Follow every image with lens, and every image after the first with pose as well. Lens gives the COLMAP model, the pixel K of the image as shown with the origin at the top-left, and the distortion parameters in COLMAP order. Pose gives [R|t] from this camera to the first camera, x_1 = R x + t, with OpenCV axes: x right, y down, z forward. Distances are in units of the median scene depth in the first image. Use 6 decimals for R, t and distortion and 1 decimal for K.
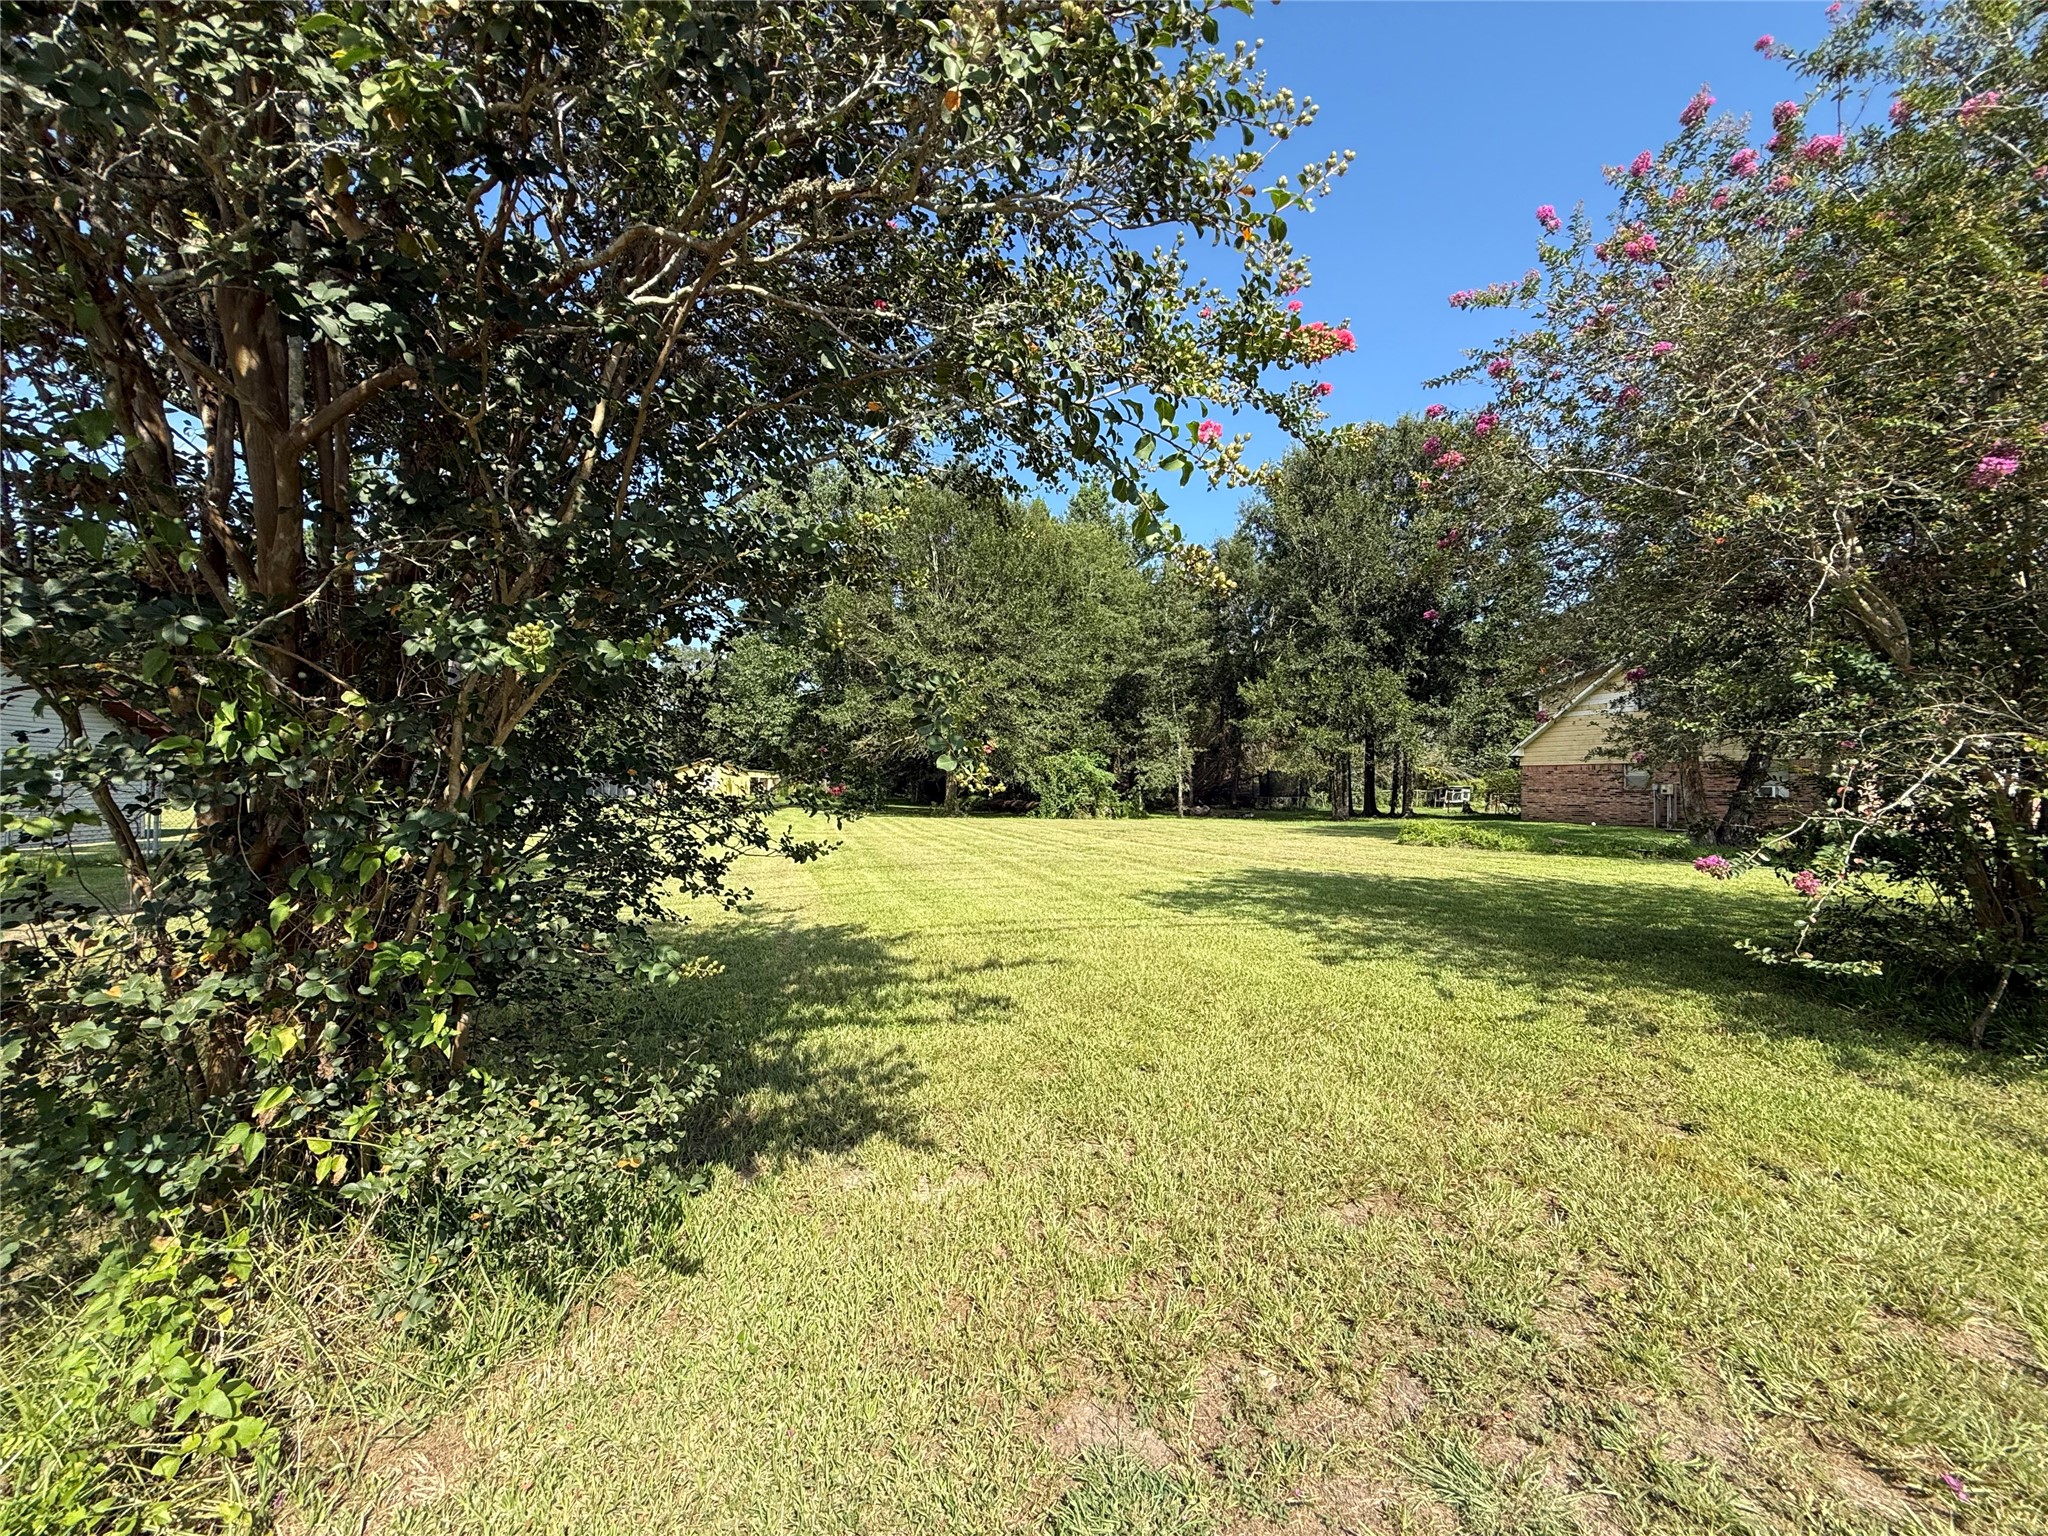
lens RADIAL K [[811.3, 0, 1023.7], [0, 811.3, 774.4], [0, 0, 1]] dist [-0.000935, -0.000106]
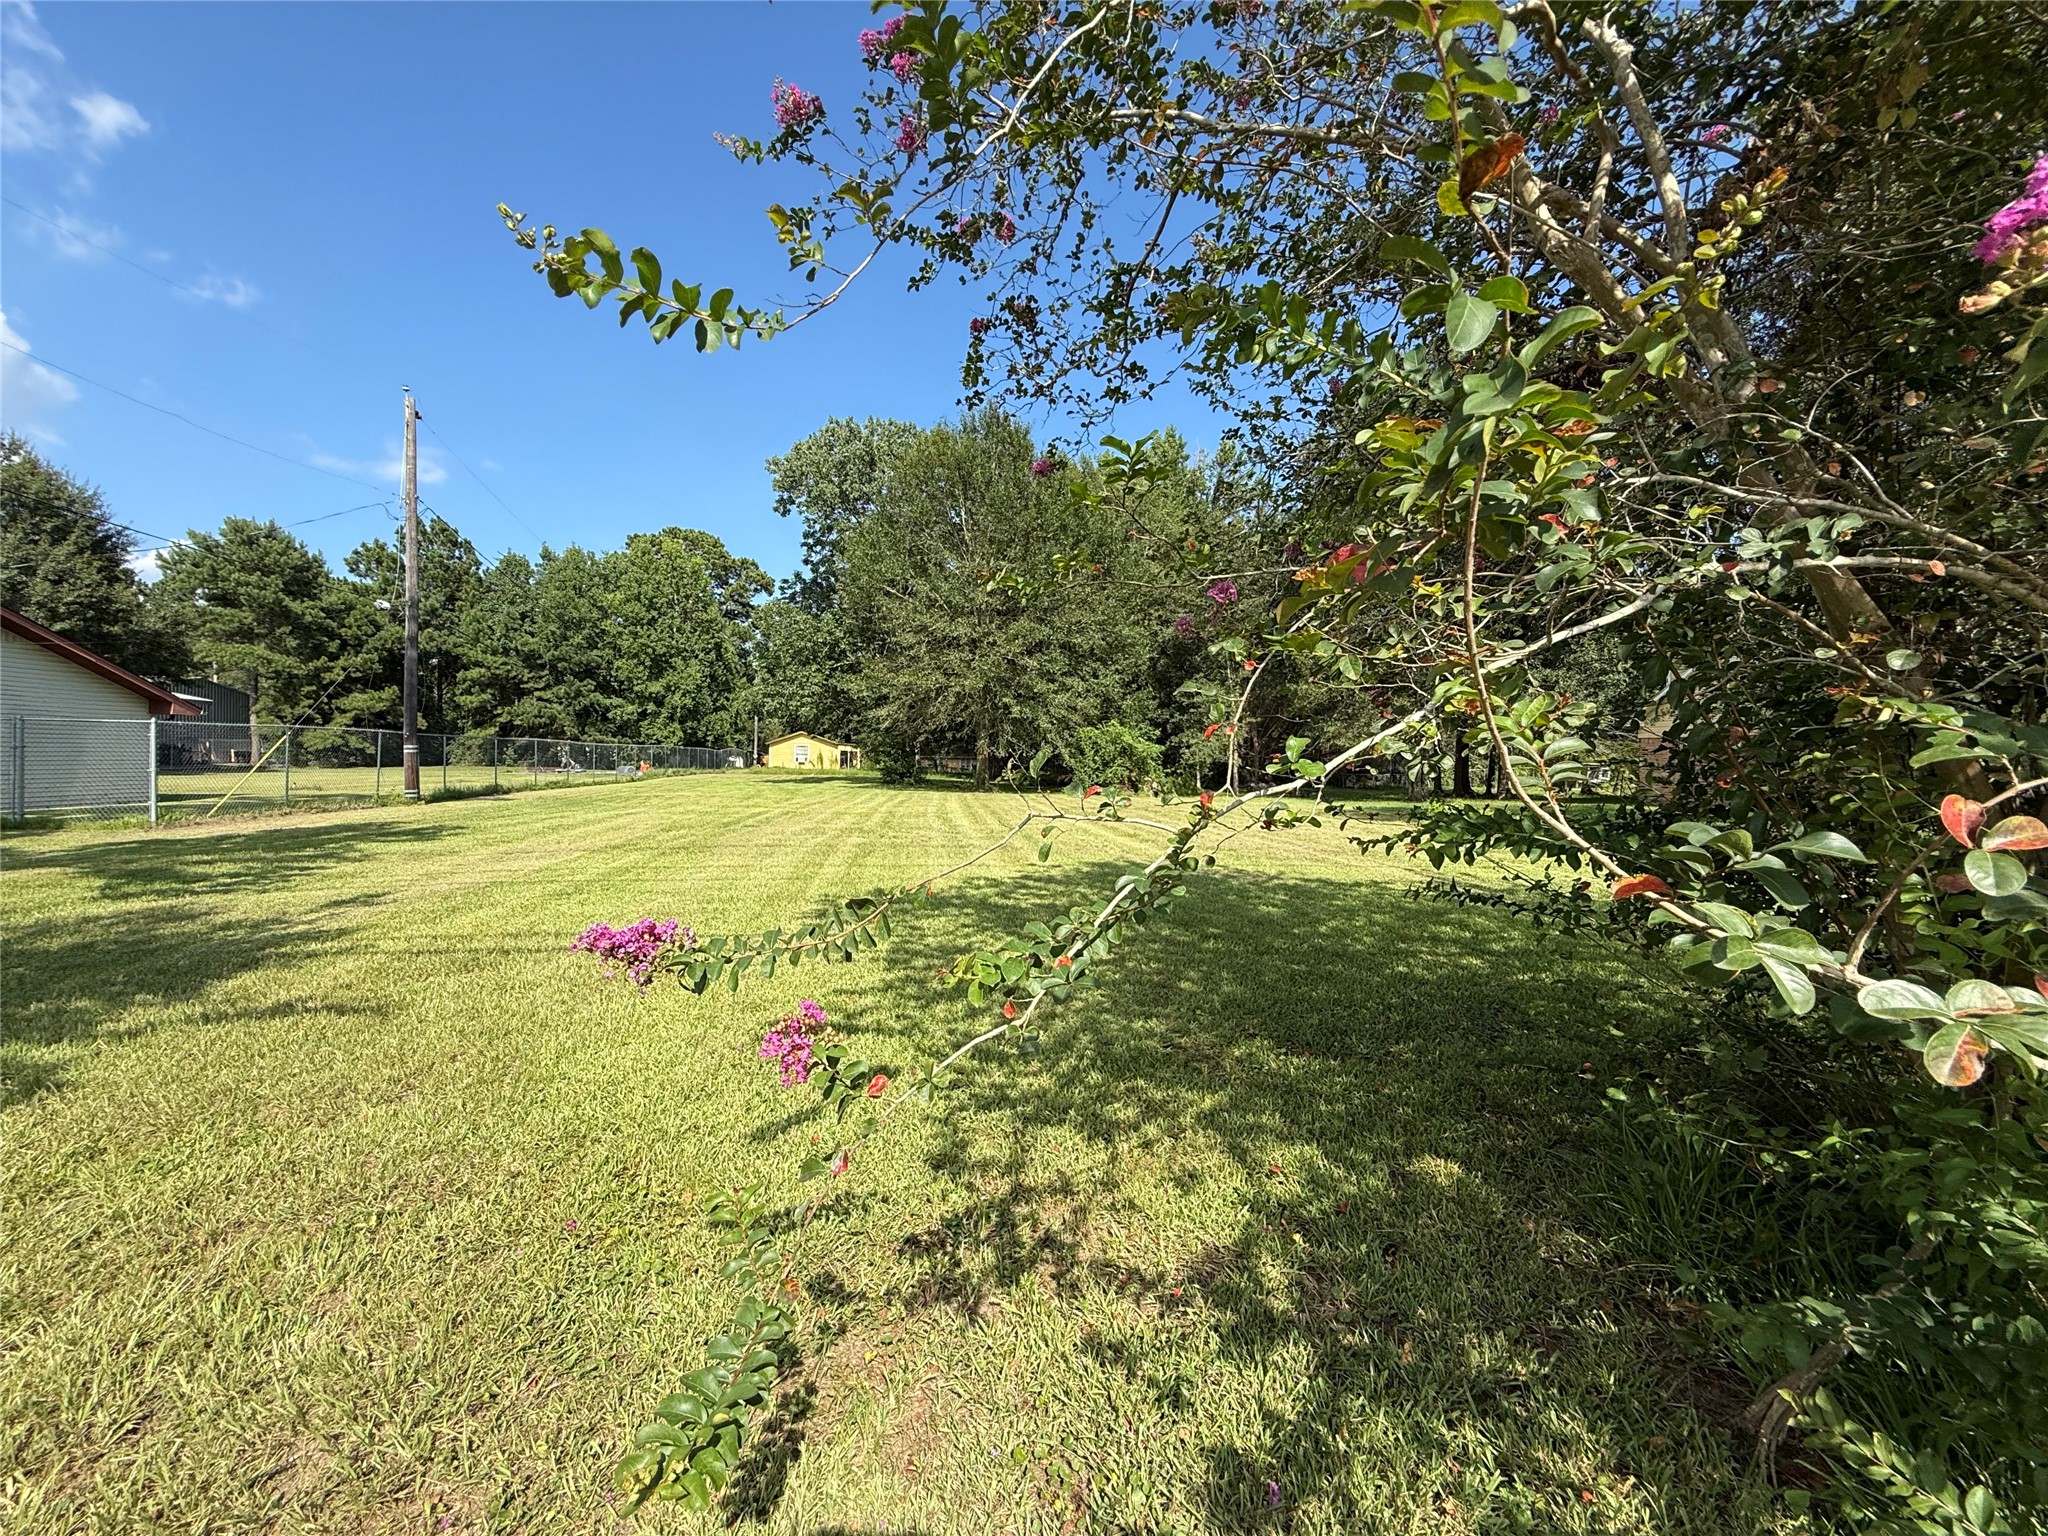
lens RADIAL K [[811.3, 0, 1026.6], [0, 811.3, 762.5], [0, 0, 1]] dist [-0.000935, -0.000106]
pose [[0.988063, 0.005845, -0.153941, 0.108201], [-0.003391, 0.999863, 0.016195, 0.002788], [0.154014, -0.015480, 0.987947, 0.076116]]
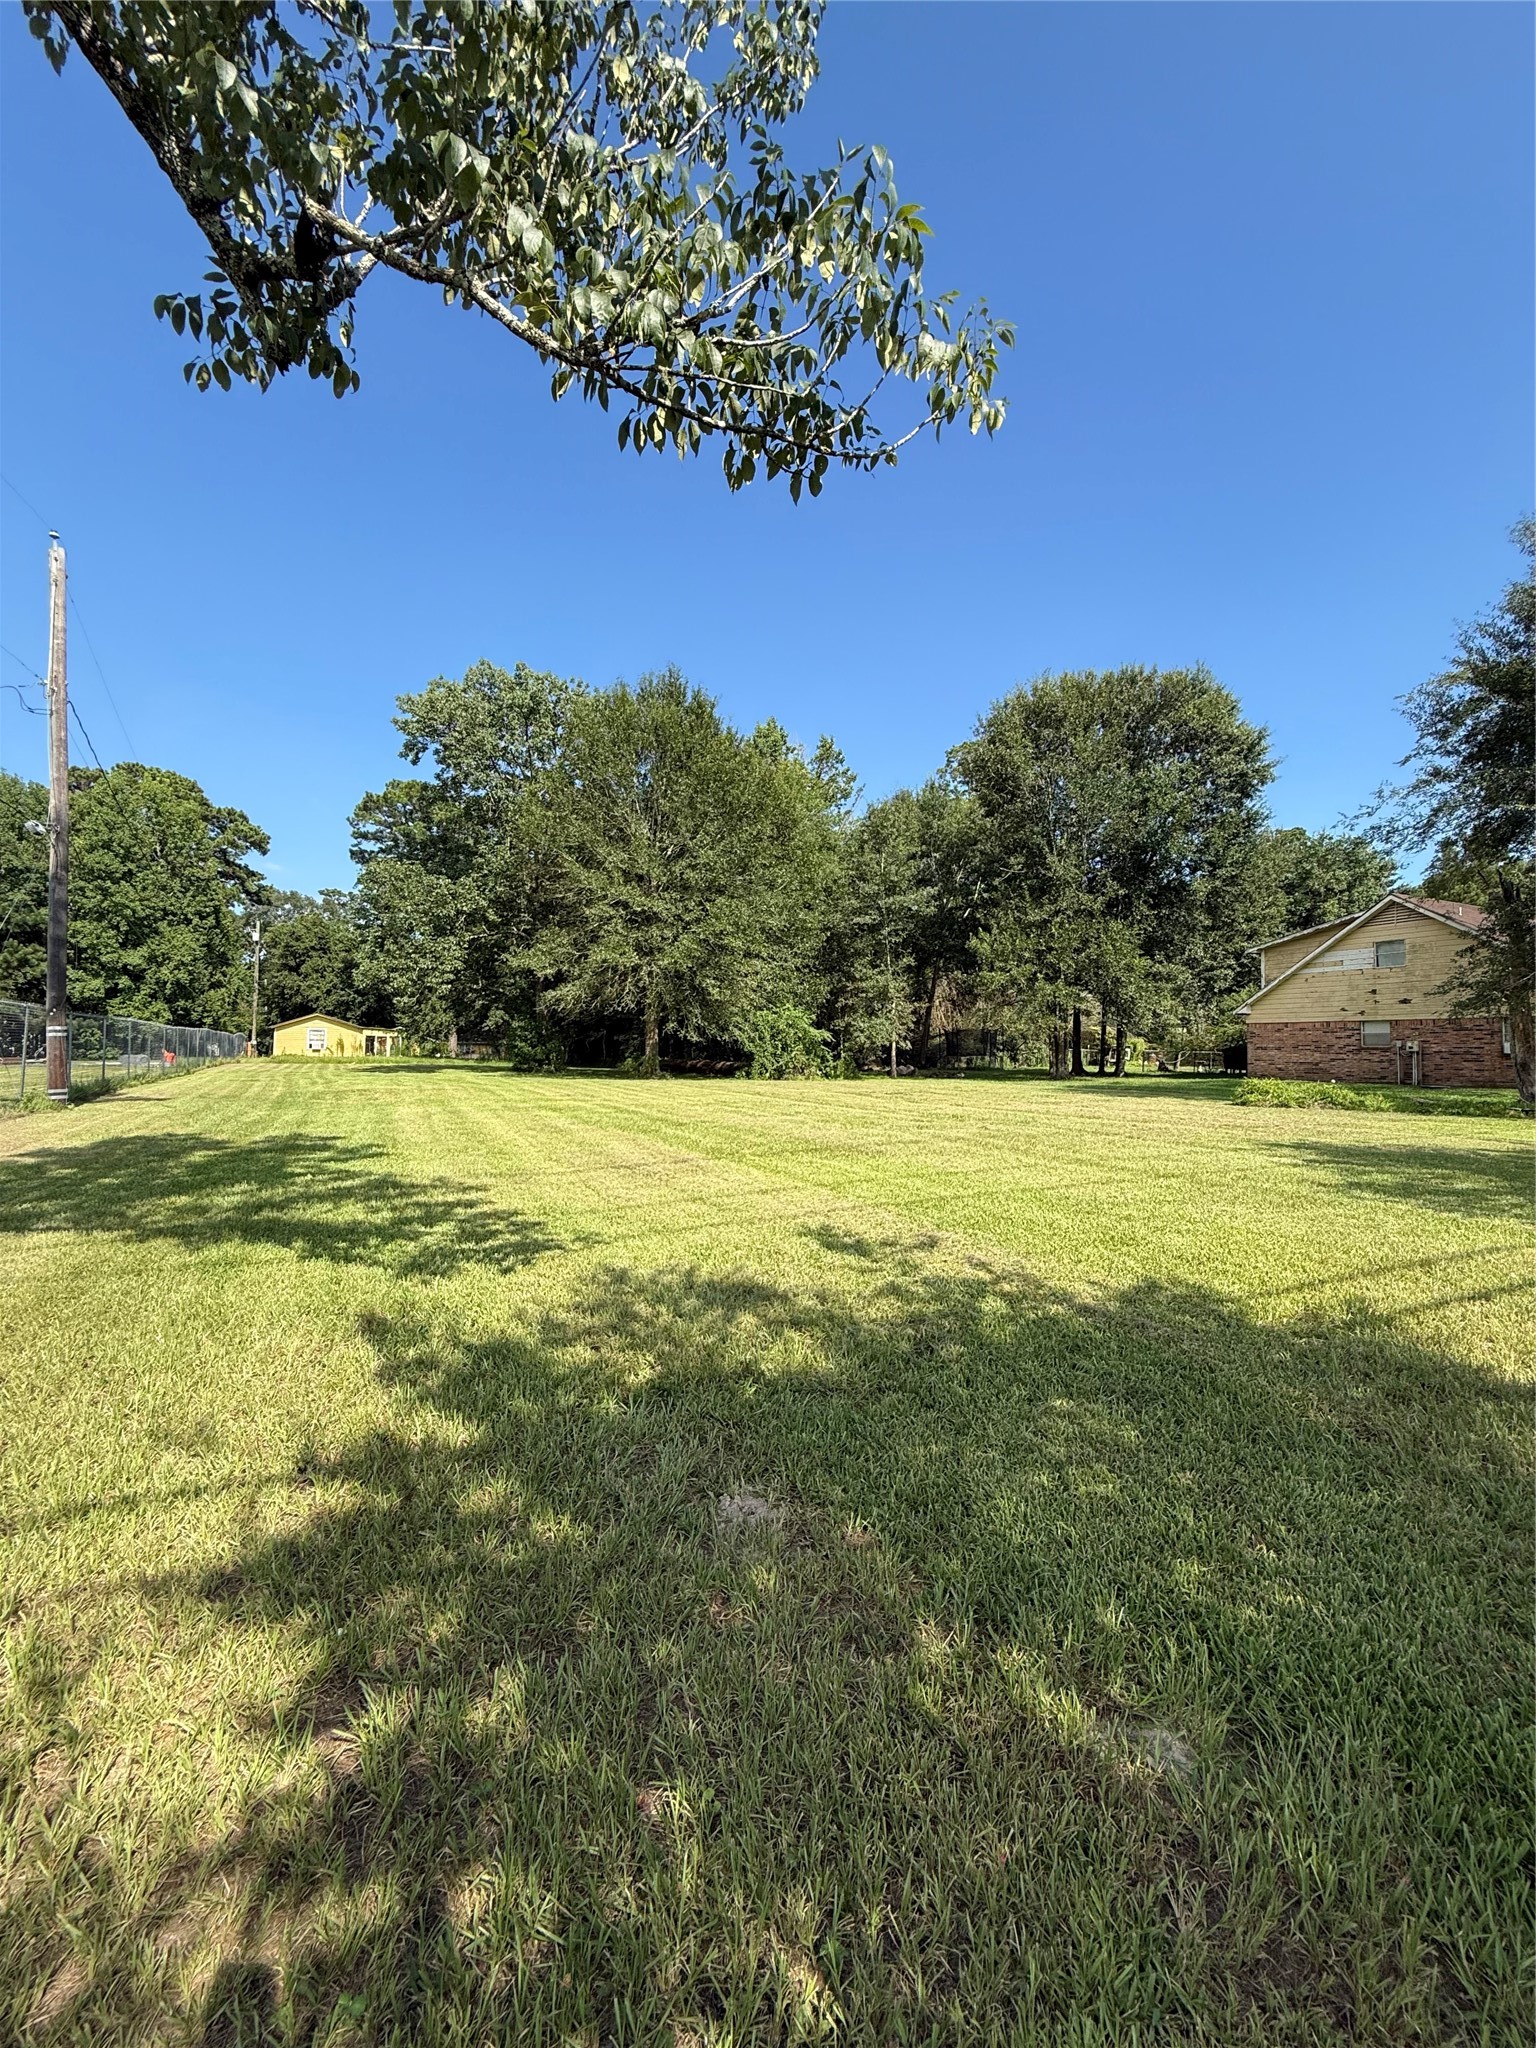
lens RADIAL K [[811.3, 0, 770.5], [0, 811.3, 1025.8], [0, 0, 1]] dist [-0.000935, -0.000106]
pose [[0.985213, 0.004787, 0.171269, -0.114974], [-0.002672, 0.999917, -0.012581, 0.005549], [-0.171315, 0.011938, 0.985144, 0.108204]]
